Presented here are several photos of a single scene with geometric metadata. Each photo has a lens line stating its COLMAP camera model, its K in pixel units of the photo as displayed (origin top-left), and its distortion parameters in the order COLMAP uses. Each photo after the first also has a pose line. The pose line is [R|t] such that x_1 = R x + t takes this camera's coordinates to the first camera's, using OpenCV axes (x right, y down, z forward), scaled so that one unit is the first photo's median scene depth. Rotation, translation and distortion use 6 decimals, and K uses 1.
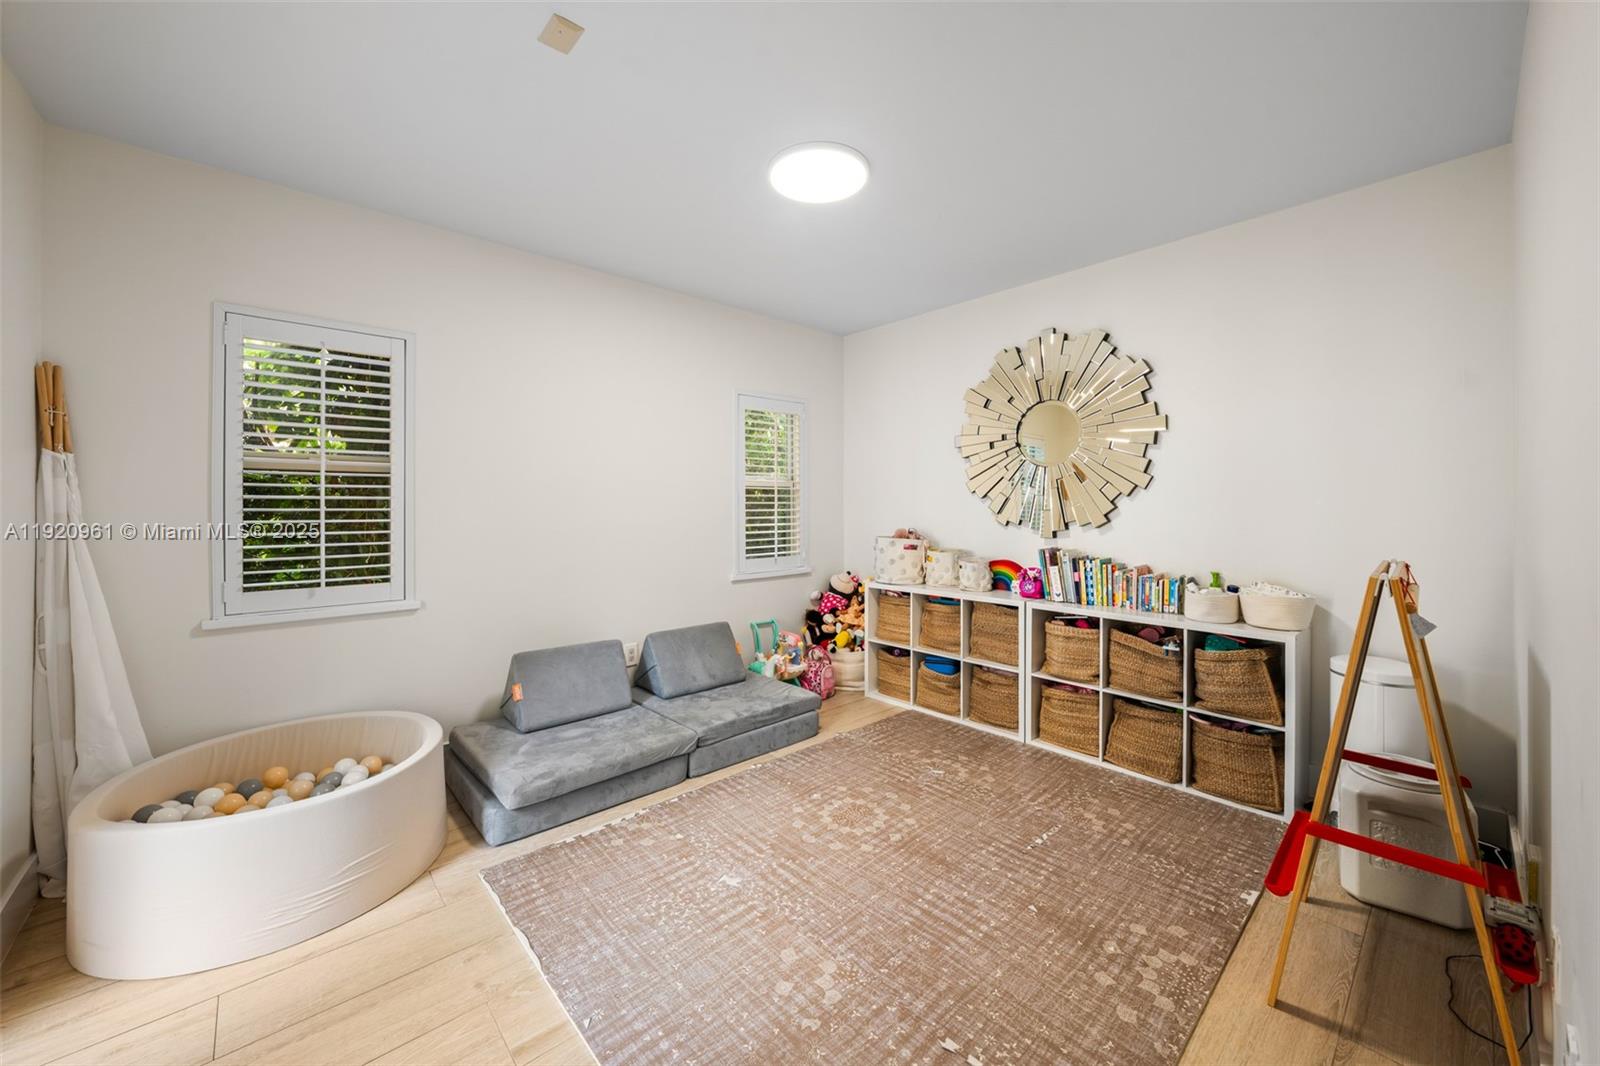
lens RADIAL K [[591.0, 0, 790.5], [0, 591.0, 543.2], [0, 0, 1]] dist [0.001606, 0.000090]
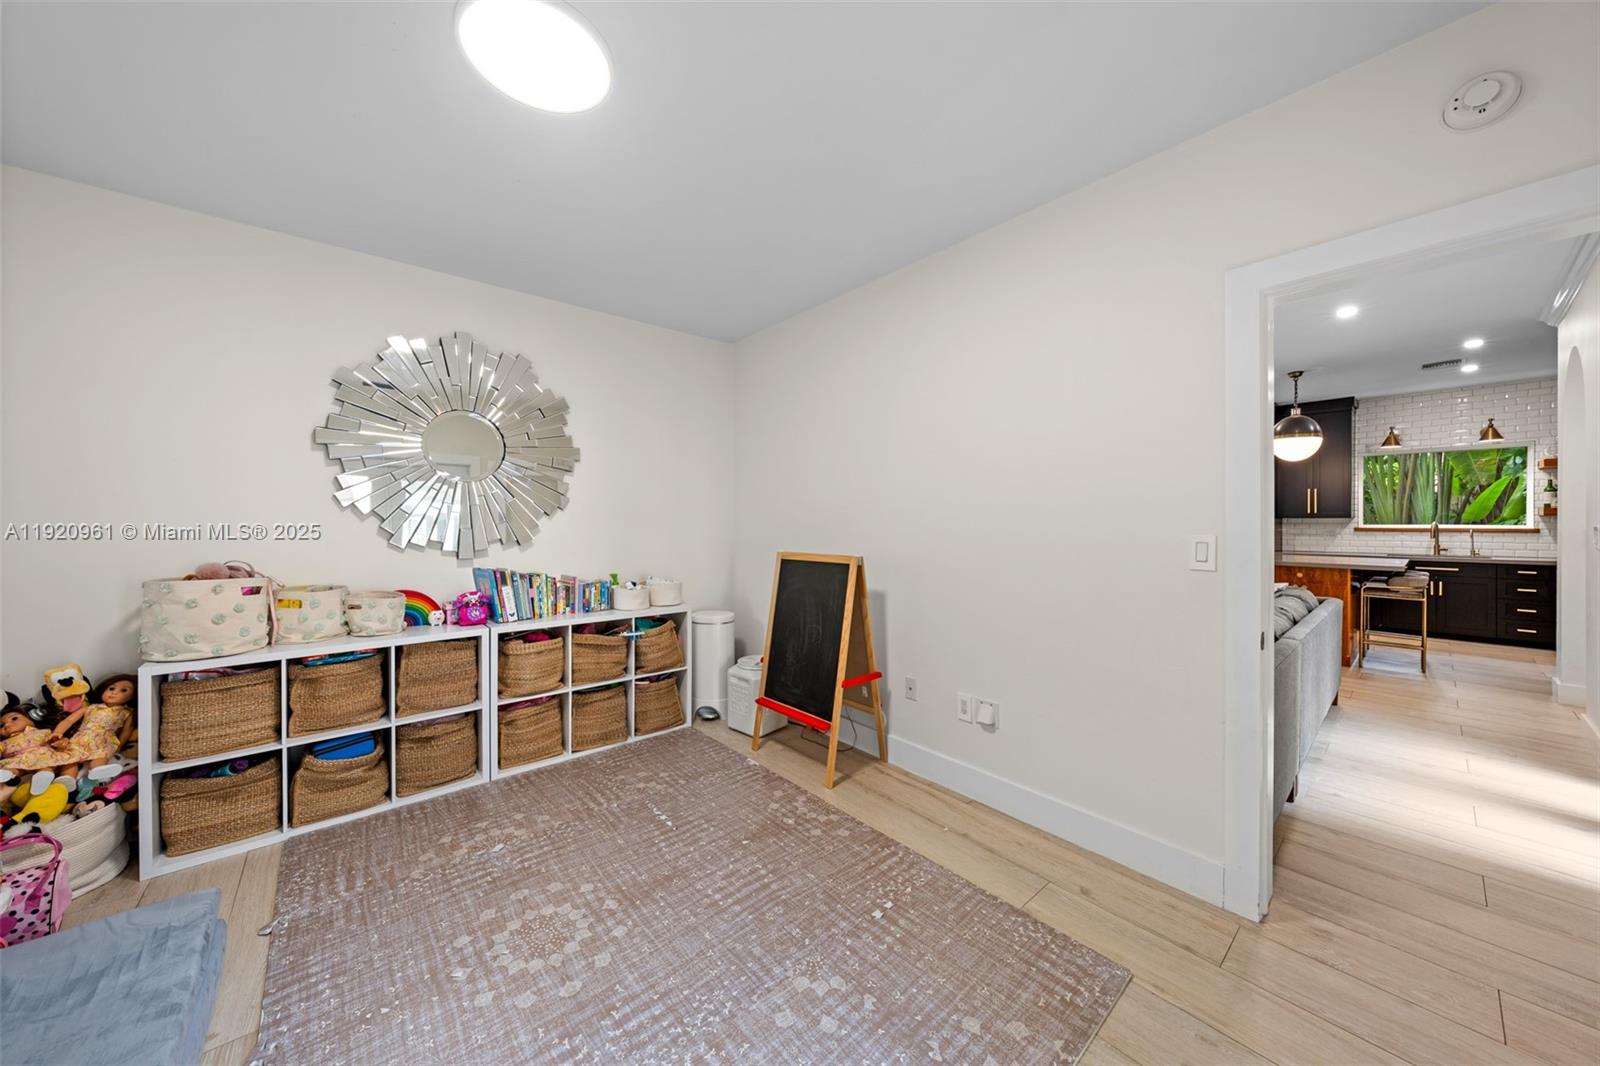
lens RADIAL K [[546.1, 0, 790.1], [0, 546.1, 523.8], [0, 0, 1]] dist [-0.001360, 0.000507]
pose [[0.041020, -0.001449, 0.999157, -0.456485], [0.067859, 0.997694, -0.001339, -0.032666], [-0.996851, 0.067857, 0.041024, 0.492601]]
